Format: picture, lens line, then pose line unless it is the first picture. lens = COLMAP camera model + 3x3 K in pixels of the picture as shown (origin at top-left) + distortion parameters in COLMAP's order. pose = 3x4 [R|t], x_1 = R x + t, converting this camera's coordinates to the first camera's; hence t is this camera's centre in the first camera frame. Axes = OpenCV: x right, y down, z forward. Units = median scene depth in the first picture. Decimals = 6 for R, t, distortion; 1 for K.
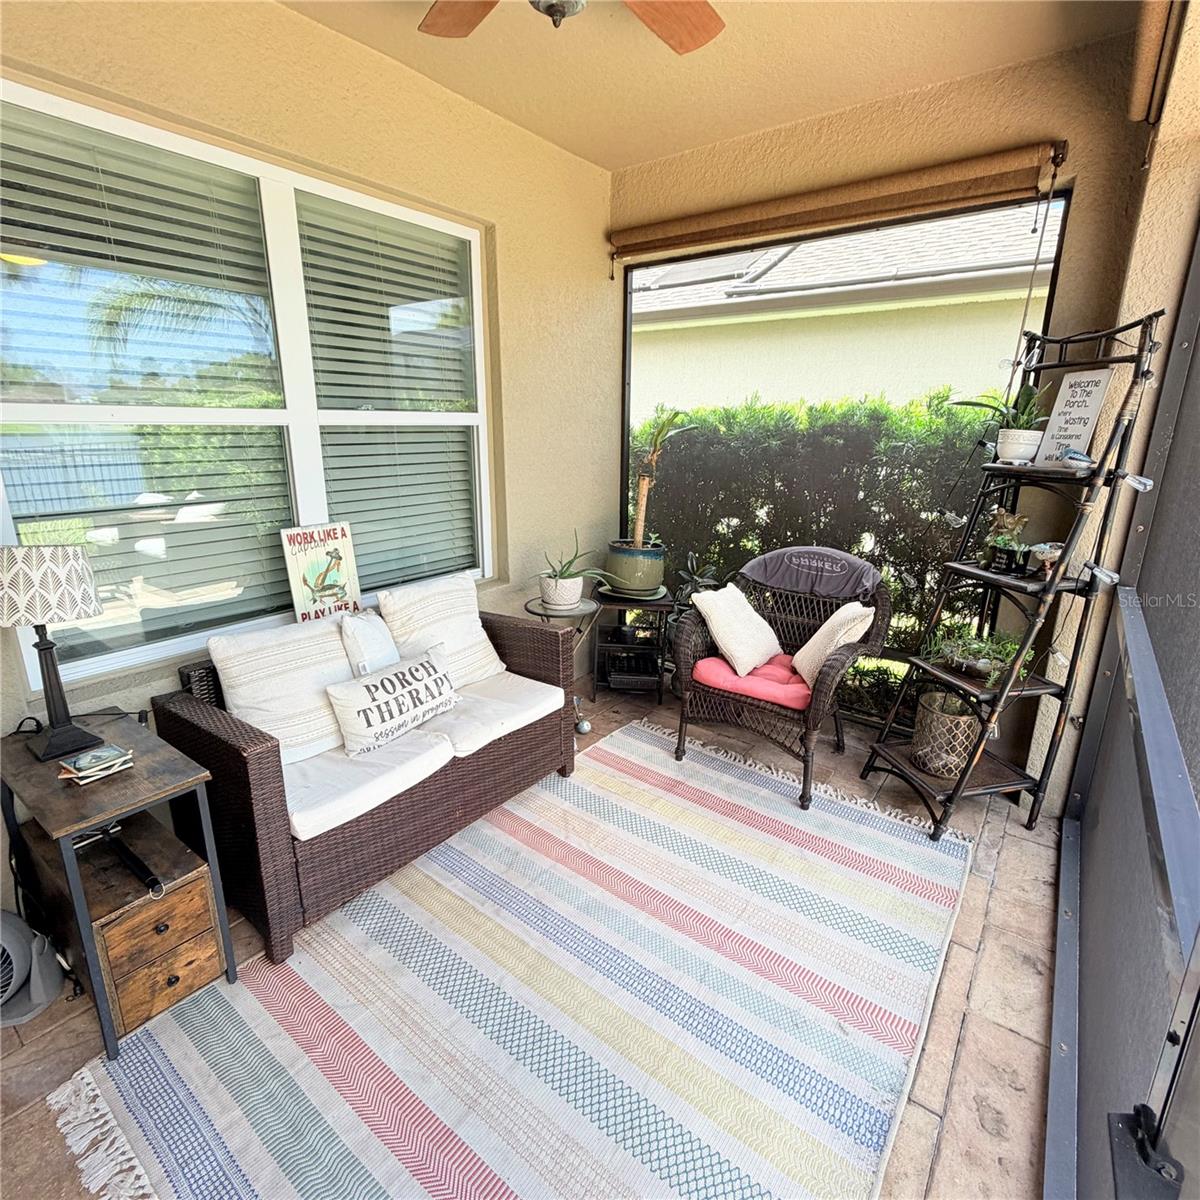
lens RADIAL K [[636.0, 0, 600.6], [0, 636.0, 599.9], [0, 0, 1]] dist [-0.001191, -0.000679]
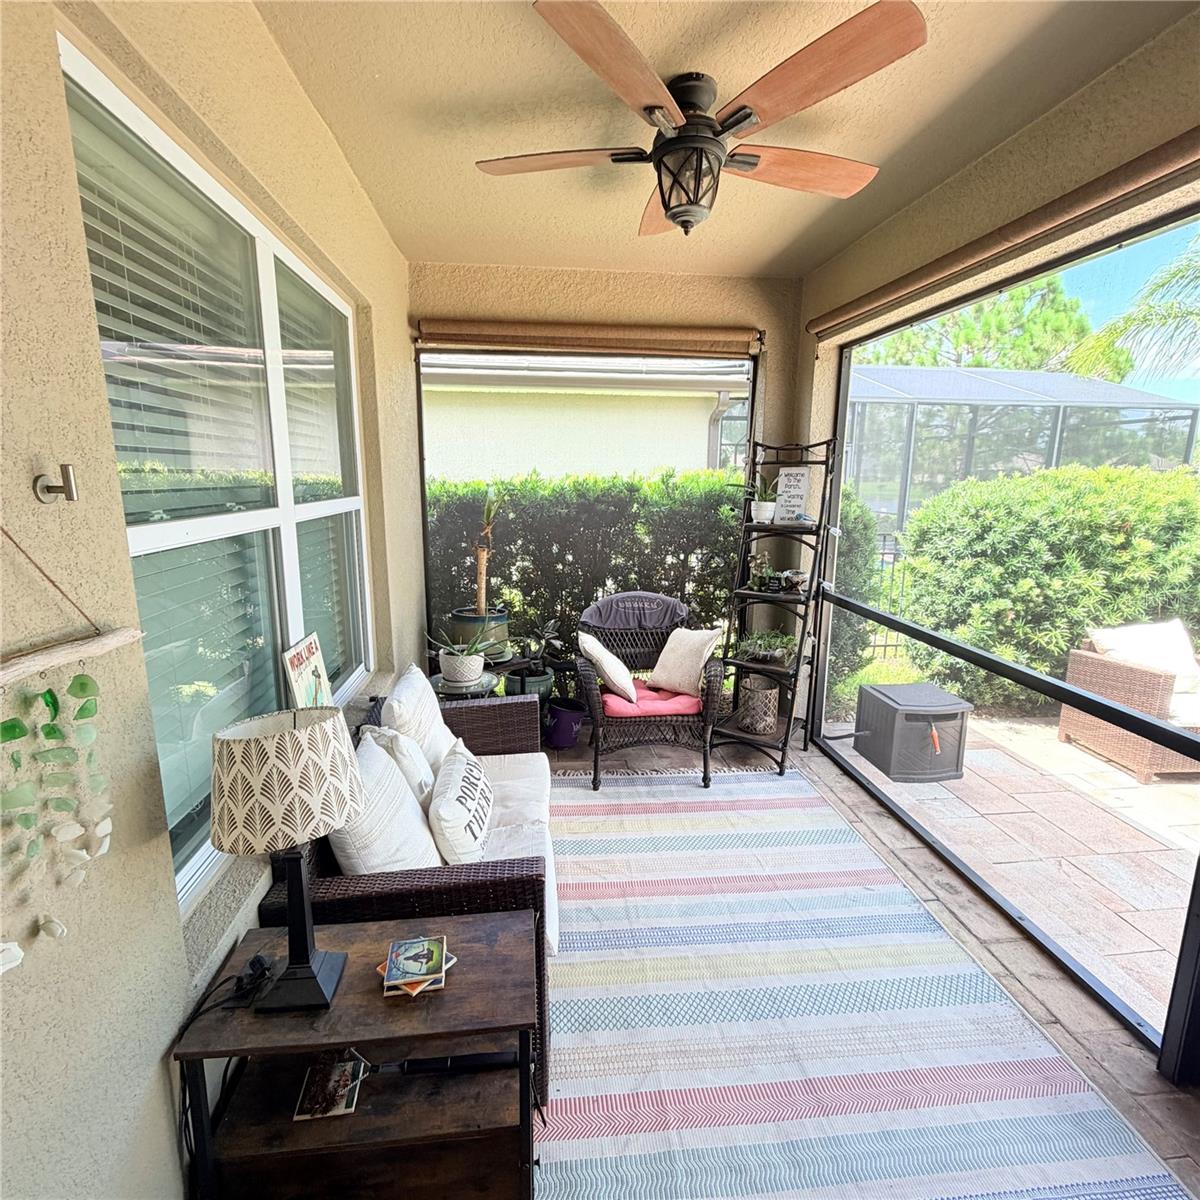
lens RADIAL K [[636.0, 0, 600.4], [0, 636.0, 598.6], [0, 0, 1]] dist [-0.001191, -0.000679]
pose [[0.728889, -0.134625, 0.671265, -0.666866], [0.182579, 0.983191, -0.001070, -0.094670], [-0.659837, 0.123339, 0.741217, 0.116427]]
